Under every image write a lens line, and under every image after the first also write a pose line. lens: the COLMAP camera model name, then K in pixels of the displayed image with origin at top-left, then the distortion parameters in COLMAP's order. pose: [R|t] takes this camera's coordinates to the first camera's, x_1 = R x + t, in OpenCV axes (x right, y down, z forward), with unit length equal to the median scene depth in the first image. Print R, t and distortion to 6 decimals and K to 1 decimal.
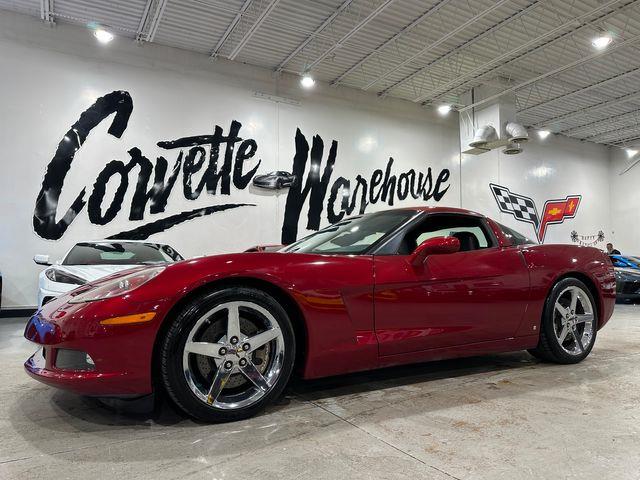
lens RADIAL K [[454.9, 0, 319.1], [0, 454.9, 234.9], [0, 0, 1]] dist [0.023227, -0.029271]
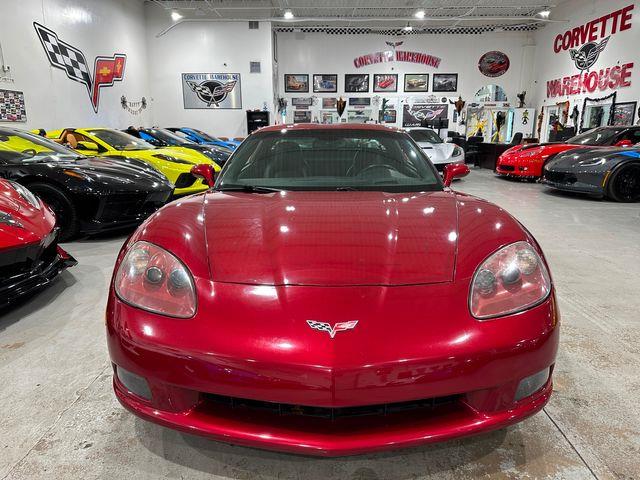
lens RADIAL K [[454.9, 0, 323.1], [0, 454.9, 238.4], [0, 0, 1]] dist [0.023227, -0.029271]
pose [[0.503824, -0.189649, 0.842730, -0.084671], [-0.085594, 0.959839, 0.267176, -0.020105], [-0.859555, -0.206743, 0.467357, 0.255553]]
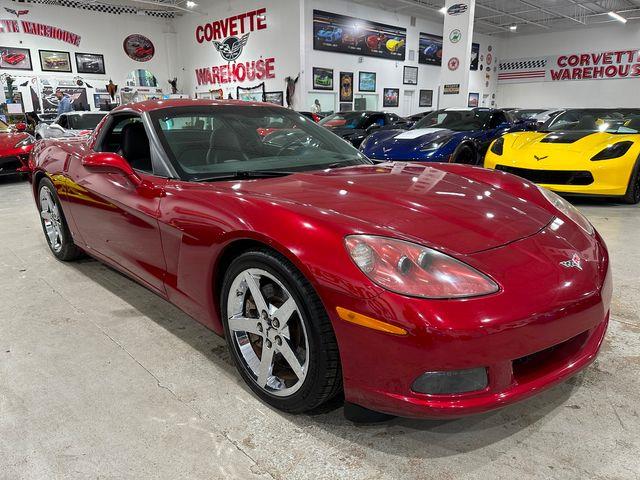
lens RADIAL K [[454.9, 0, 318.4], [0, 454.9, 236.1], [0, 0, 1]] dist [0.023227, -0.029271]
pose [[-0.250631, -0.230404, 0.940265, -0.094736], [-0.082302, 0.972820, 0.216443, 0.009763], [-0.964578, -0.023138, -0.262781, 0.430963]]
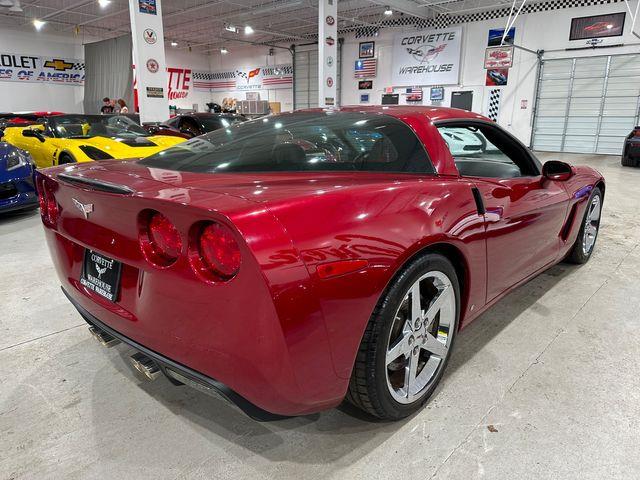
lens RADIAL K [[454.9, 0, 319.2], [0, 454.9, 240.2], [0, 0, 1]] dist [0.023227, -0.029271]
pose [[-0.949822, 0.077858, -0.302946, 0.325191], [0.023450, 0.983525, 0.179245, 0.019962], [0.311911, 0.163146, -0.935999, 0.653614]]
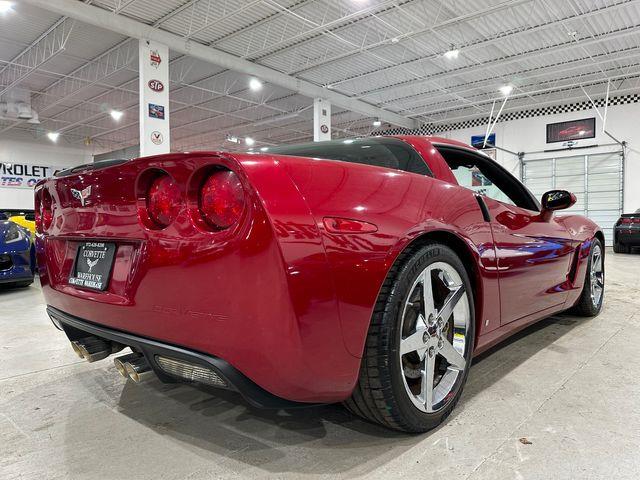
lens RADIAL K [[454.9, 0, 318.4], [0, 454.9, 240.2], [0, 0, 1]] dist [0.023227, -0.029271]
pose [[-0.947151, 0.016611, -0.320357, 0.327453], [0.035875, 0.997879, -0.054324, 0.057918], [0.318775, -0.062946, -0.945738, 0.649064]]
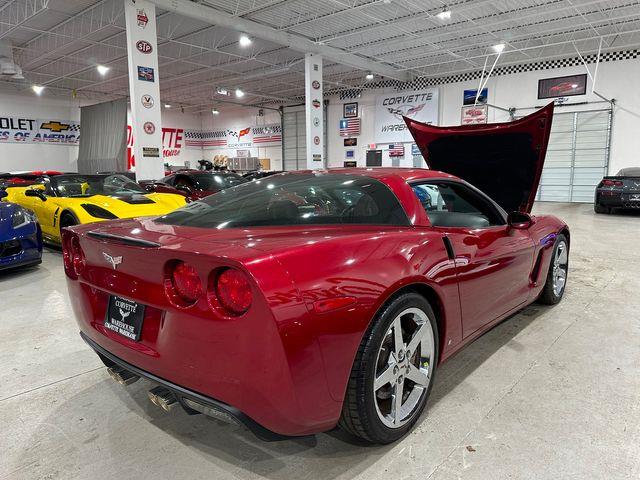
lens RADIAL K [[454.9, 0, 319.7], [0, 454.9, 236.9], [0, 0, 1]] dist [0.023227, -0.029271]
pose [[-0.940622, 0.059411, -0.334216, 0.335175], [0.041053, 0.997248, 0.061733, 0.018217], [0.336964, 0.044347, -0.940472, 0.678297]]
